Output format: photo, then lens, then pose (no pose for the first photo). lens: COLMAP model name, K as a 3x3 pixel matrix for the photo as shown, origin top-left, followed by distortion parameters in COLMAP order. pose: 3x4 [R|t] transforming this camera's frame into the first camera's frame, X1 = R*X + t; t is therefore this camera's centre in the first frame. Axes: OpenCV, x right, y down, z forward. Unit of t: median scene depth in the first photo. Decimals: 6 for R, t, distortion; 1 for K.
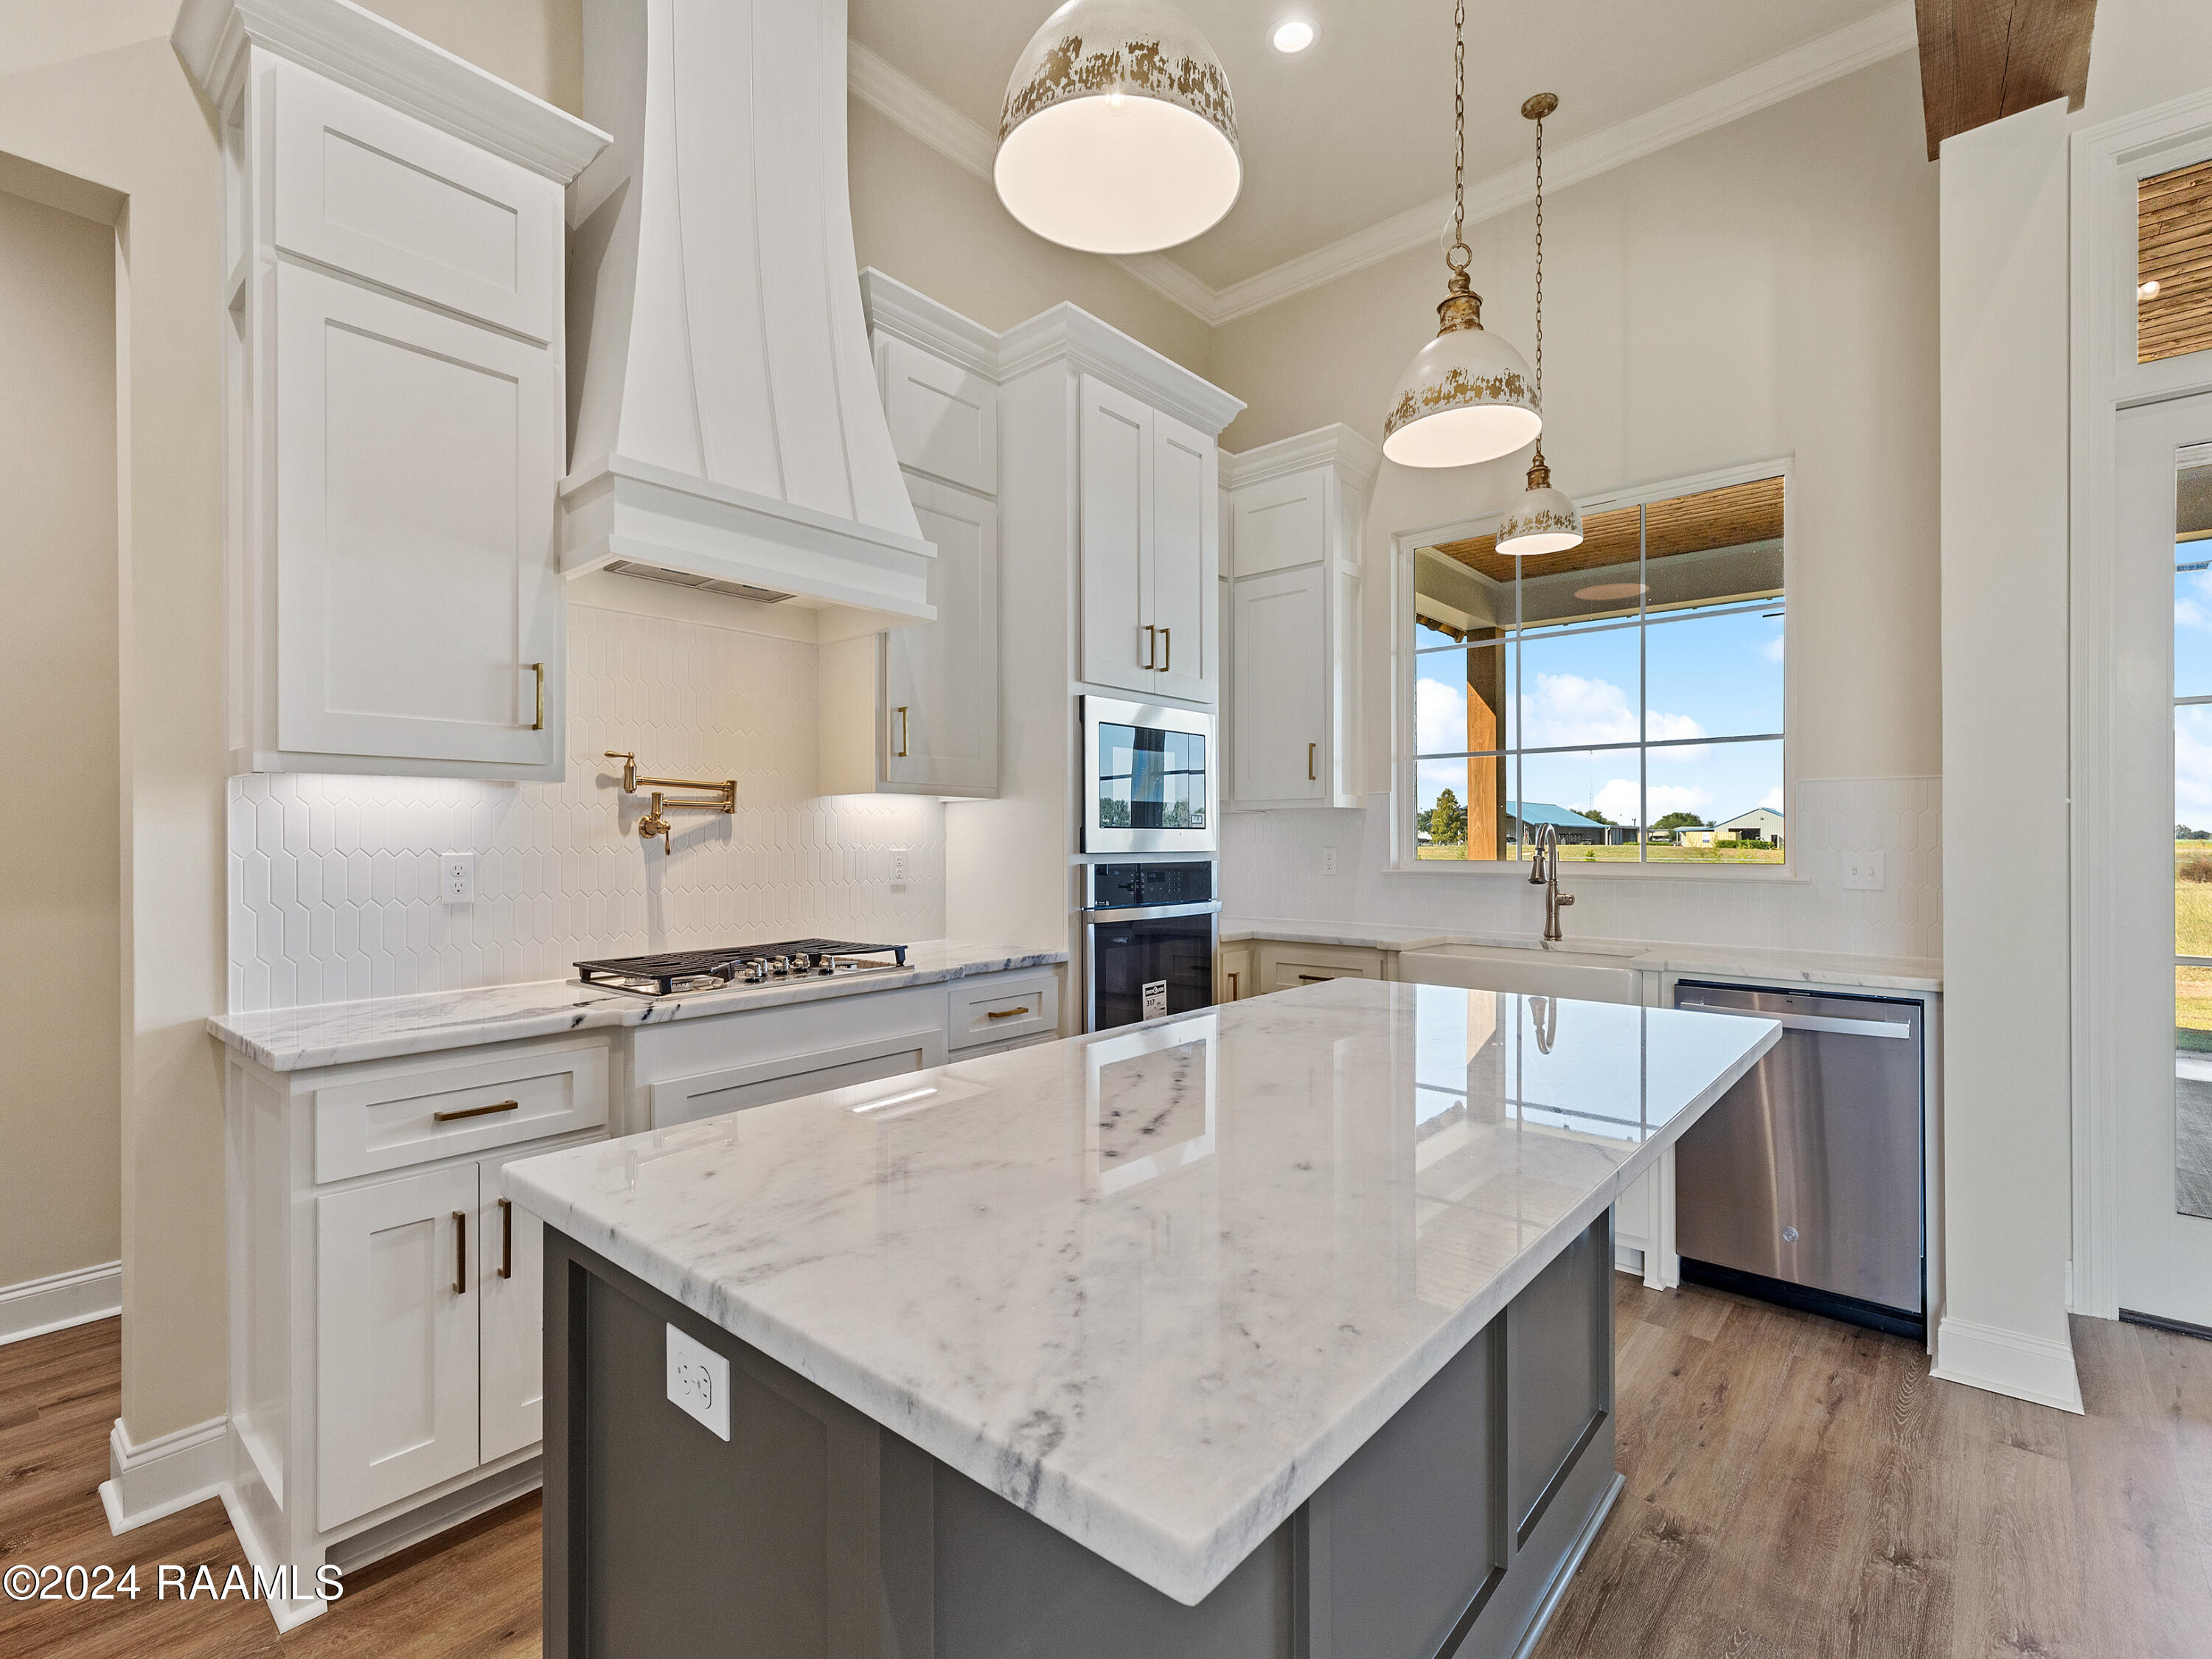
lens RADIAL K [[1029.5, 0, 1109.7], [0, 1029.5, 816.2], [0, 0, 1]] dist [0.007159, -0.000750]
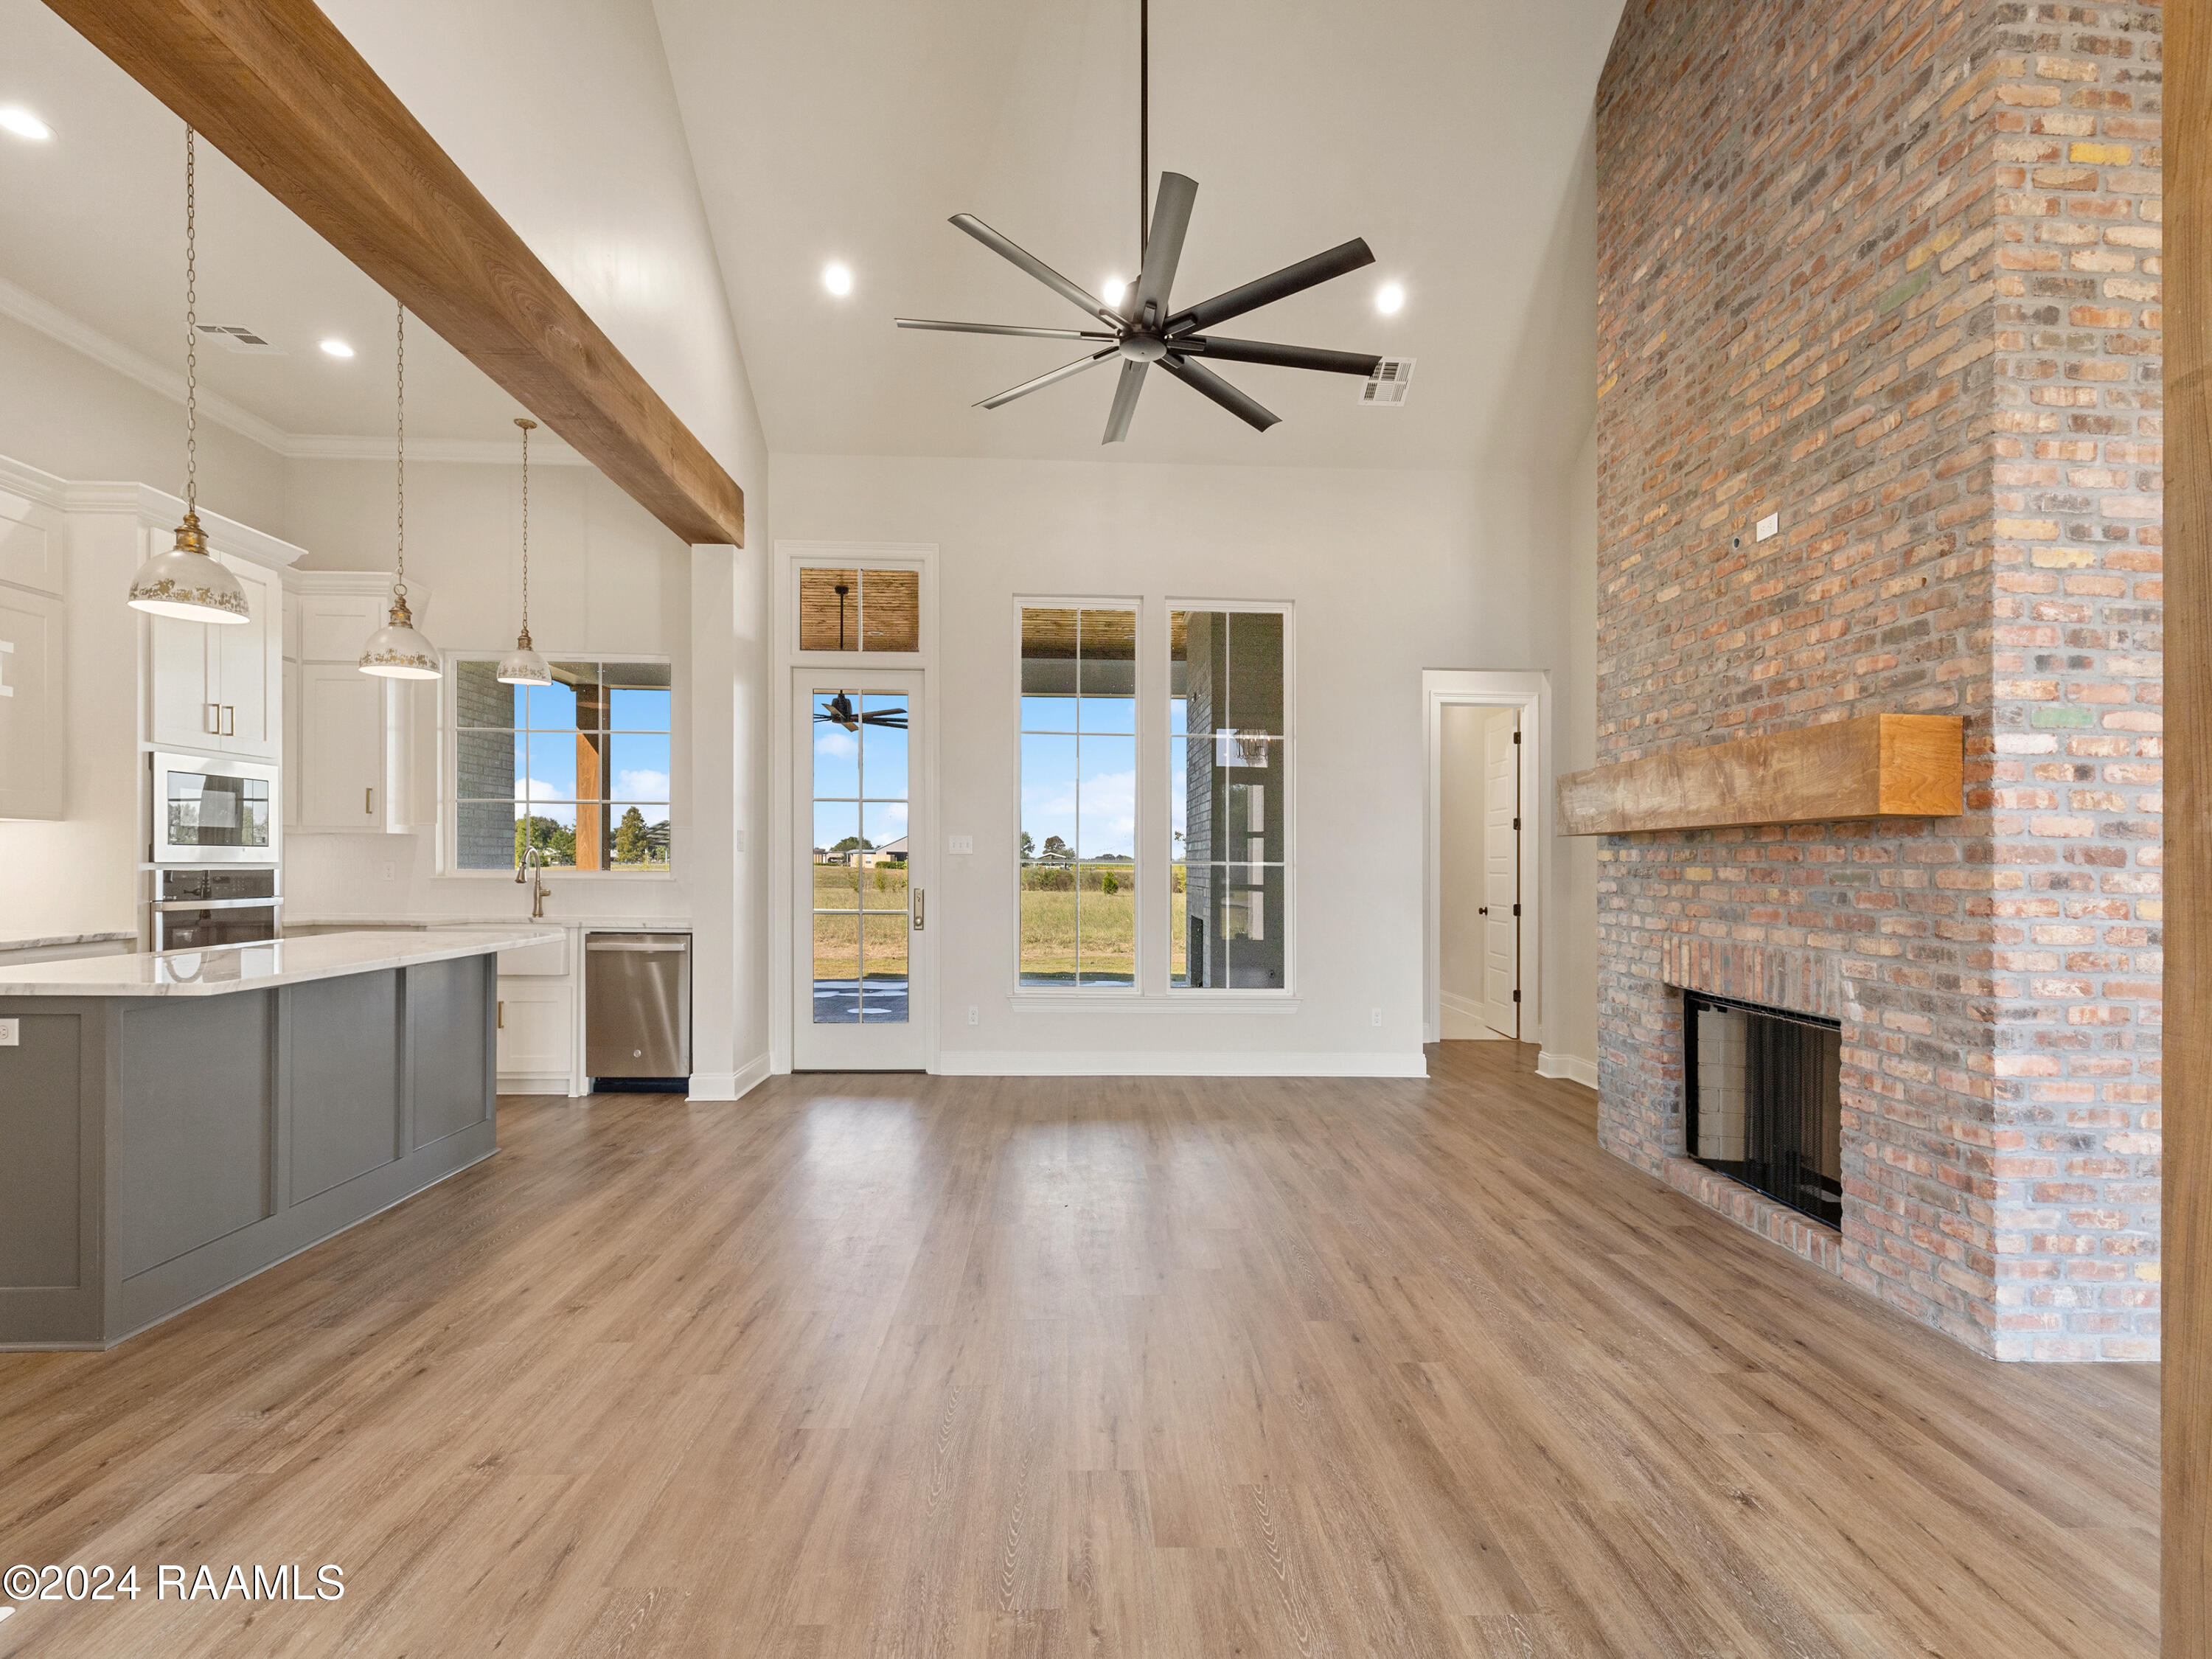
lens RADIAL K [[1018.3, 0, 1114.6], [0, 1018.3, 868.1], [0, 0, 1]] dist [0.004664, 0.001128]
pose [[0.729047, 0.004104, 0.684452, -0.026277], [-0.025502, 0.999451, 0.021170, -0.022179], [-0.683989, -0.032889, 0.728751, -1.044815]]
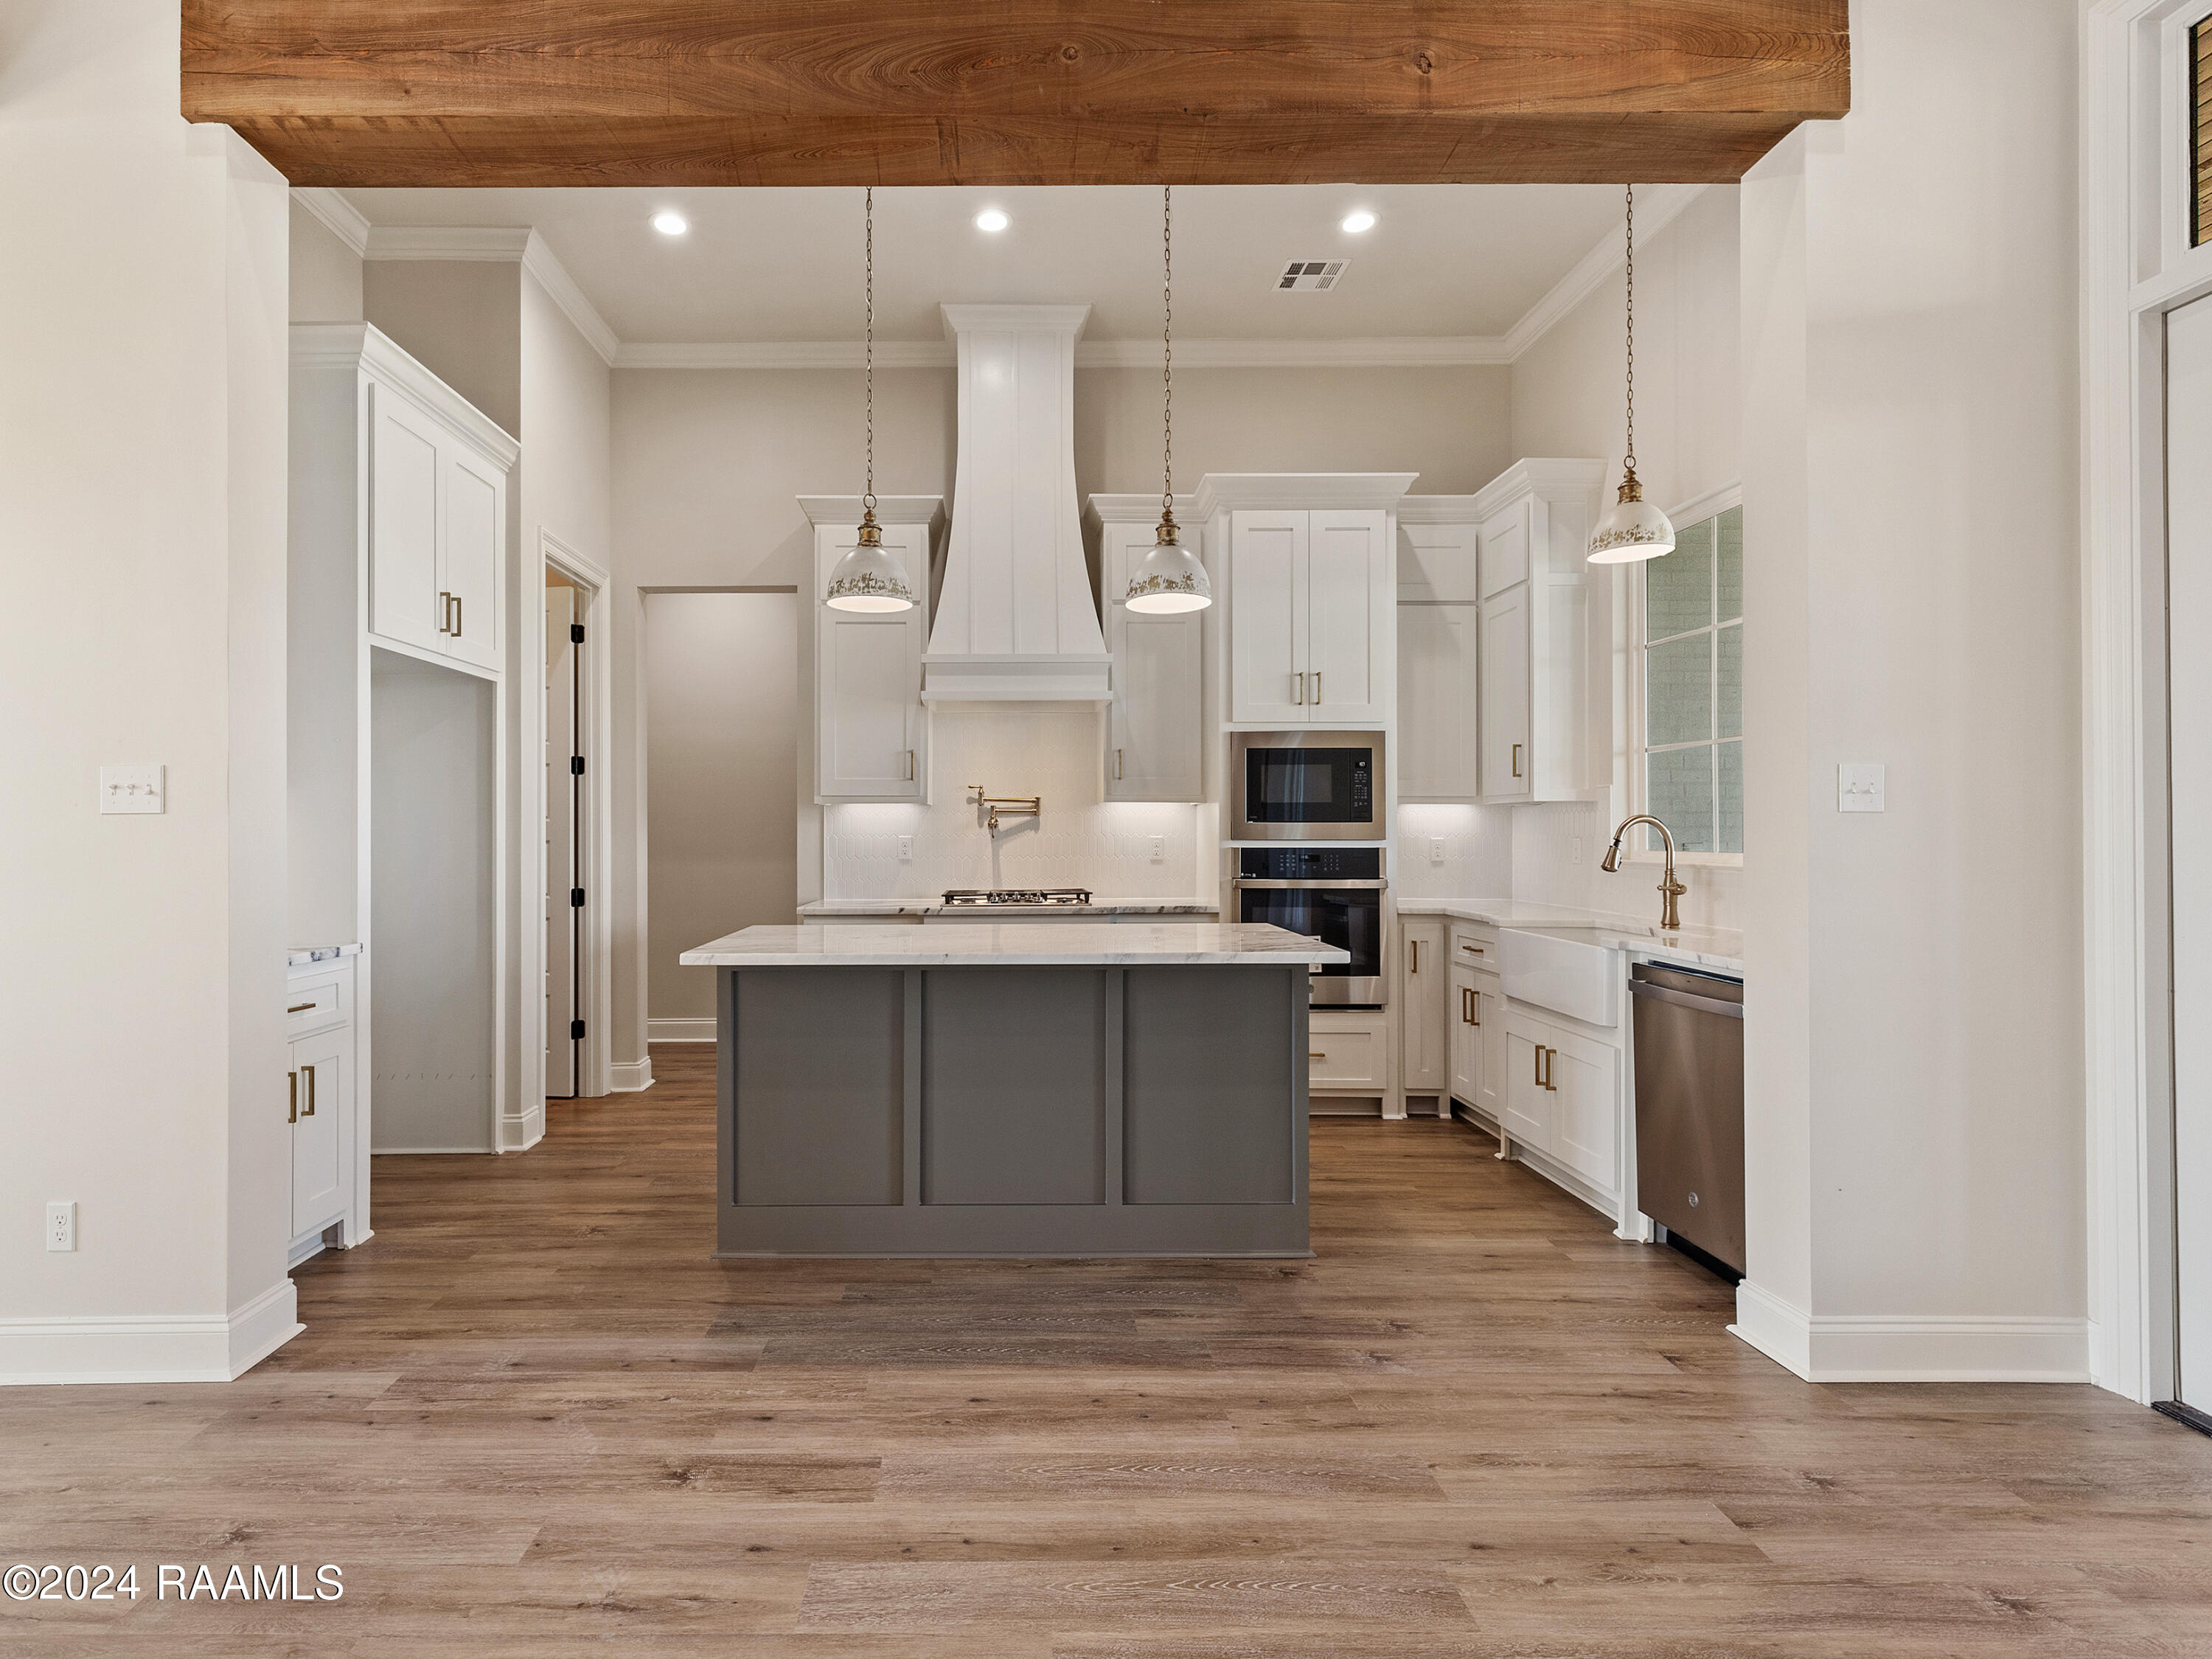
lens RADIAL K [[1072.1, 0, 1007.5], [0, 1072.1, 814.6], [0, 0, 1]] dist [0.010467, -0.000392]
pose [[0.651894, -0.009977, -0.758245, 1.014239], [0.016134, 0.999870, 0.000714, -0.006436], [0.758139, -0.012700, 0.651970, -0.254221]]
